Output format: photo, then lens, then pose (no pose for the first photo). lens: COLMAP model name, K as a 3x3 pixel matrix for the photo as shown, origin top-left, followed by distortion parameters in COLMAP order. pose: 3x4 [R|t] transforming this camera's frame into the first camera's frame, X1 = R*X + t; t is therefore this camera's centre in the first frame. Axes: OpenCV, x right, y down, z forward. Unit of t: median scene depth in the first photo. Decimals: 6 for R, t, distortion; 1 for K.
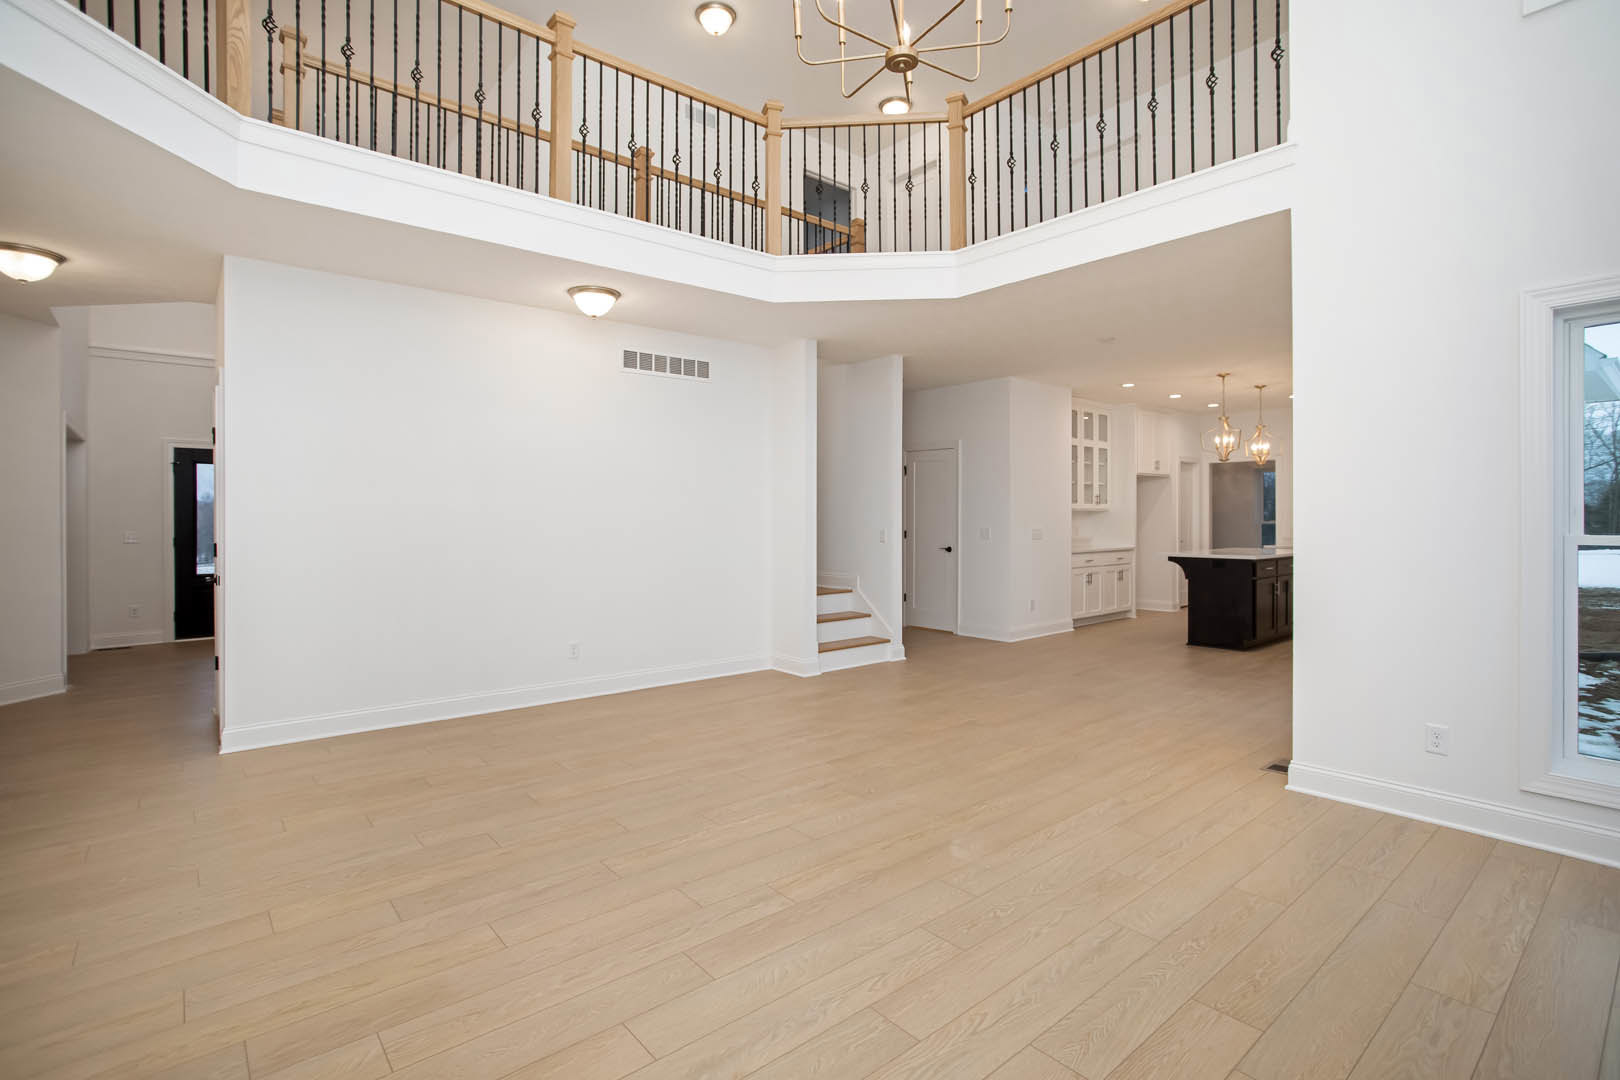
lens RADIAL K [[773.4, 0, 818.9], [0, 773.4, 507.0], [0, 0, 1]] dist [-0.037126, 0.027978]
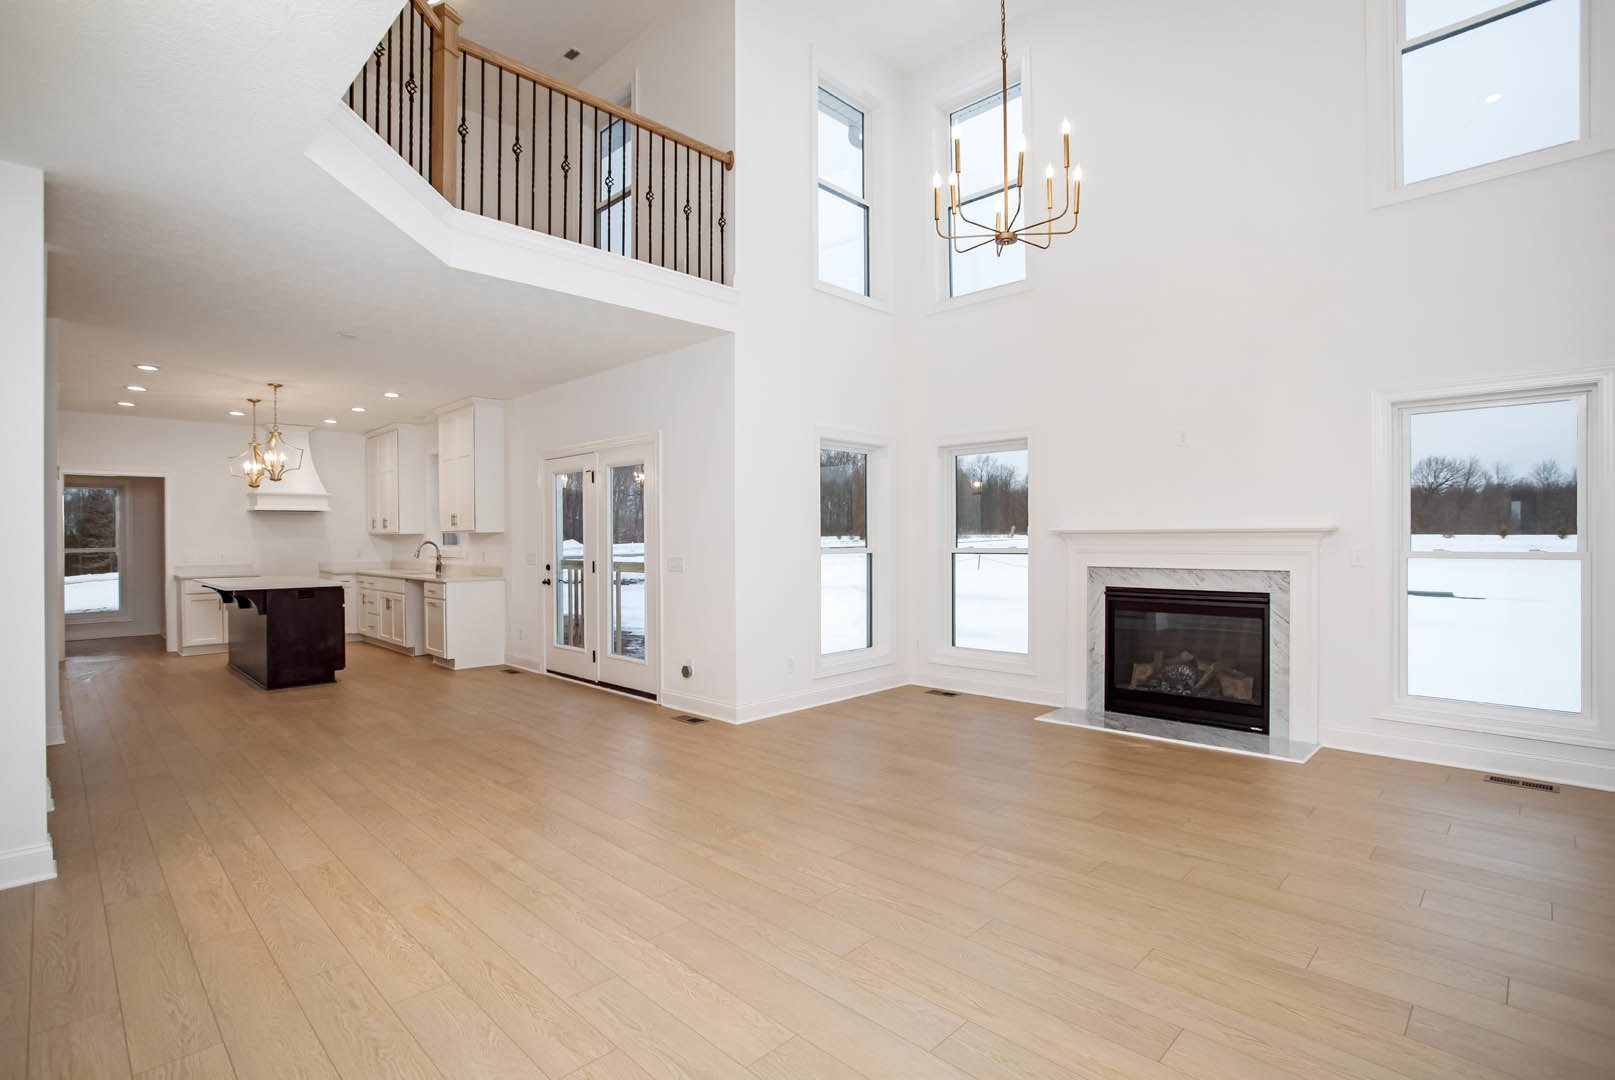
lens RADIAL K [[761.2, 0, 807.5], [0, 761.2, 540.0], [0, 0, 1]] dist [-0.044153, 0.017528]
pose [[-0.078287, 0.000303, 0.996931, -0.761020], [-0.007696, 0.999970, -0.000908, 0.010955], [-0.996901, -0.007744, -0.078282, 0.852333]]
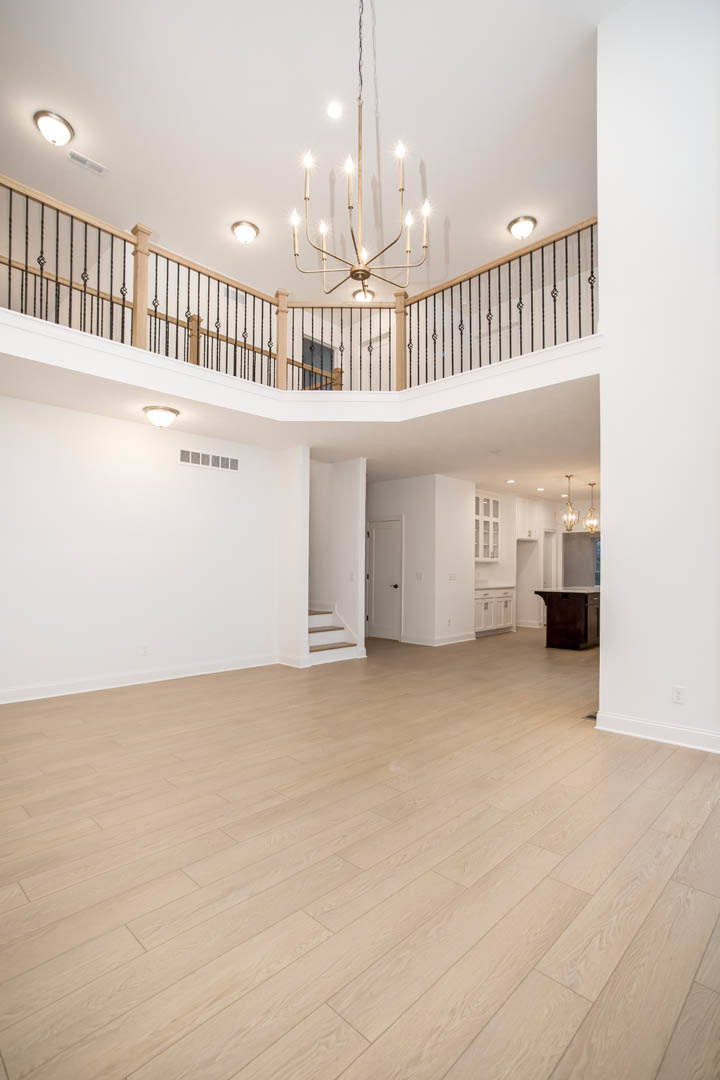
lens RADIAL K [[526.2, 0, 361.4], [0, 526.2, 564.2], [0, 0, 1]] dist [-0.046836, 0.029999]
pose [[0.995780, 0.008709, 0.091354, 0.007683], [-0.008911, 0.999959, 0.001809, 0.016857], [-0.091335, -0.002616, 0.995817, -0.052028]]
